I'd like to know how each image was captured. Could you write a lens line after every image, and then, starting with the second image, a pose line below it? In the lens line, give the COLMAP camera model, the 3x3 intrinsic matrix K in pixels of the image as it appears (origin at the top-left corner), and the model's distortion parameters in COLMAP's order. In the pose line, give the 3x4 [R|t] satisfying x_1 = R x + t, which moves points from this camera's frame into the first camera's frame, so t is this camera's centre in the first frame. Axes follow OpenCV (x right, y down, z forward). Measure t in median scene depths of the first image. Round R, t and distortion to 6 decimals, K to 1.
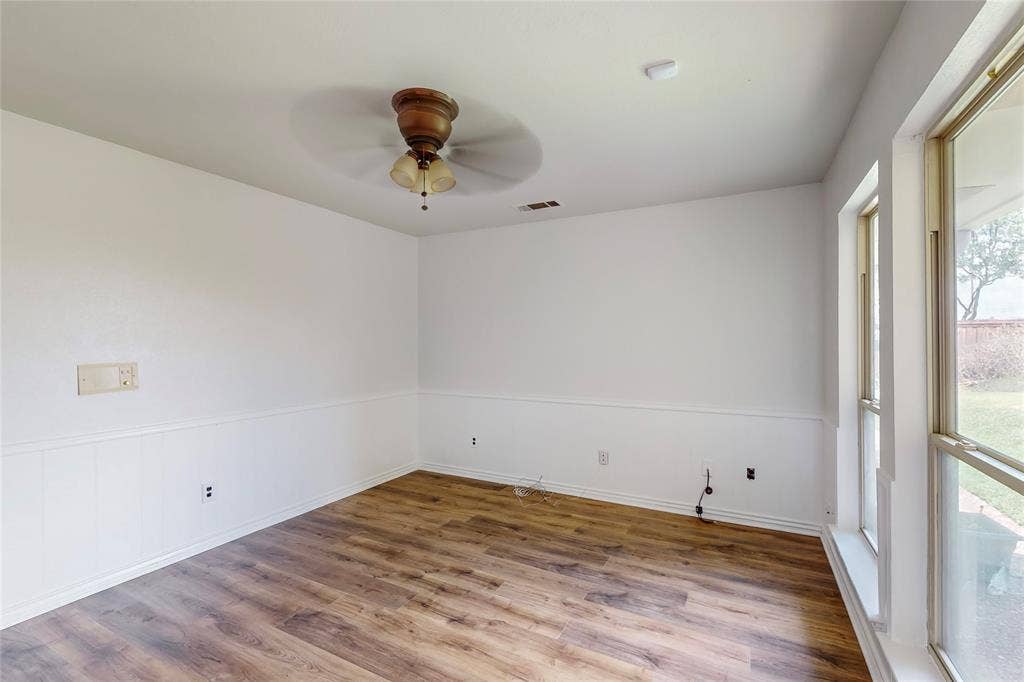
lens RADIAL K [[444.0, 0, 516.0], [0, 444.0, 341.5], [0, 0, 1]] dist [-0.002220, -0.000105]
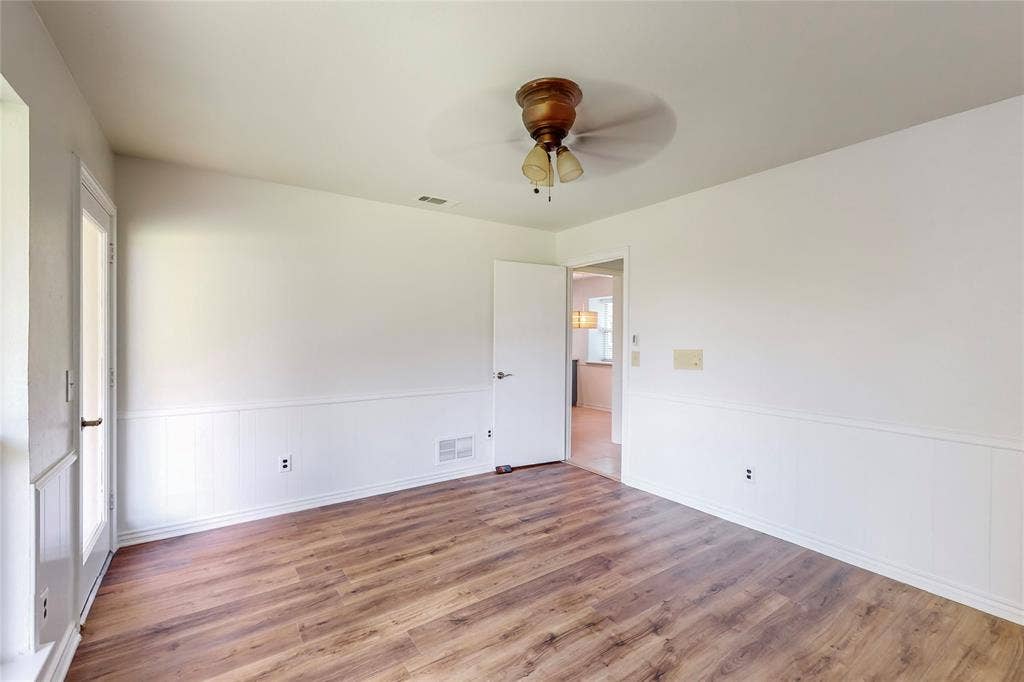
lens RADIAL K [[444.0, 0, 516.0], [0, 444.0, 341.5], [0, 0, 1]] dist [-0.002220, -0.000105]
pose [[-0.464649, 0.010460, -0.885433, 0.500109], [0.001231, 0.999937, 0.011166, 0.007406], [0.885494, 0.004098, -0.464633, 0.976233]]
